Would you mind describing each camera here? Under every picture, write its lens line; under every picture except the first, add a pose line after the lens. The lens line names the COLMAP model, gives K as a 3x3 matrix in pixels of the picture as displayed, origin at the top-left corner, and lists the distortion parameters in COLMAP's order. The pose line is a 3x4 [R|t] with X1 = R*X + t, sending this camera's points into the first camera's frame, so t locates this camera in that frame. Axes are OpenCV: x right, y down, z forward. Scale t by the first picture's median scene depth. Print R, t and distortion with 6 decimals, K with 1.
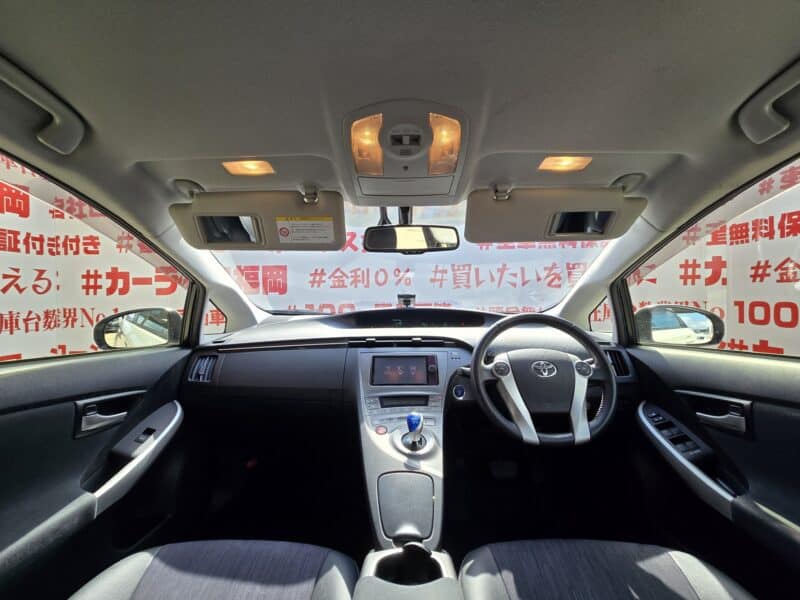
lens RADIAL K [[326.8, 0, 400.0], [0, 326.8, 300.0], [0, 0, 1]] dist [0.010651, 0.000165]
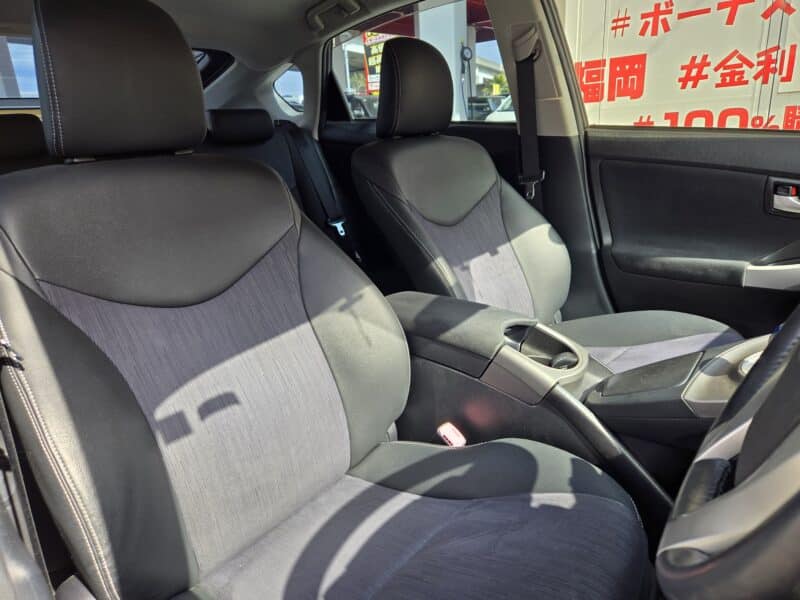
lens RADIAL K [[546.6, 0, 394.4], [0, 546.6, 298.8], [0, 0, 1]] dist [0.022043, -0.003023]
pose [[-0.625729, 0.278907, -0.728474, 0.827978], [0.052964, 0.946928, 0.317052, 0.045351], [0.778240, 0.159806, -0.607293, 0.888144]]
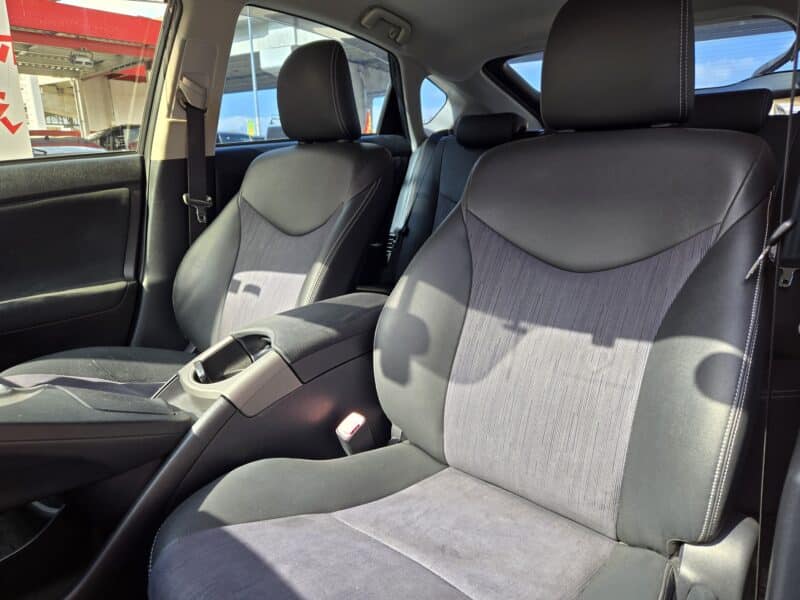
lens RADIAL K [[531.1, 0, 400.2], [0, 531.1, 282.0], [0, 0, 1]] dist [0.069503, -0.000096]
pose [[-0.753462, -0.122302, 0.646016, -0.736599], [0.046493, 0.970177, 0.237897, 0.119875], [-0.655845, 0.209281, -0.725305, 0.940548]]
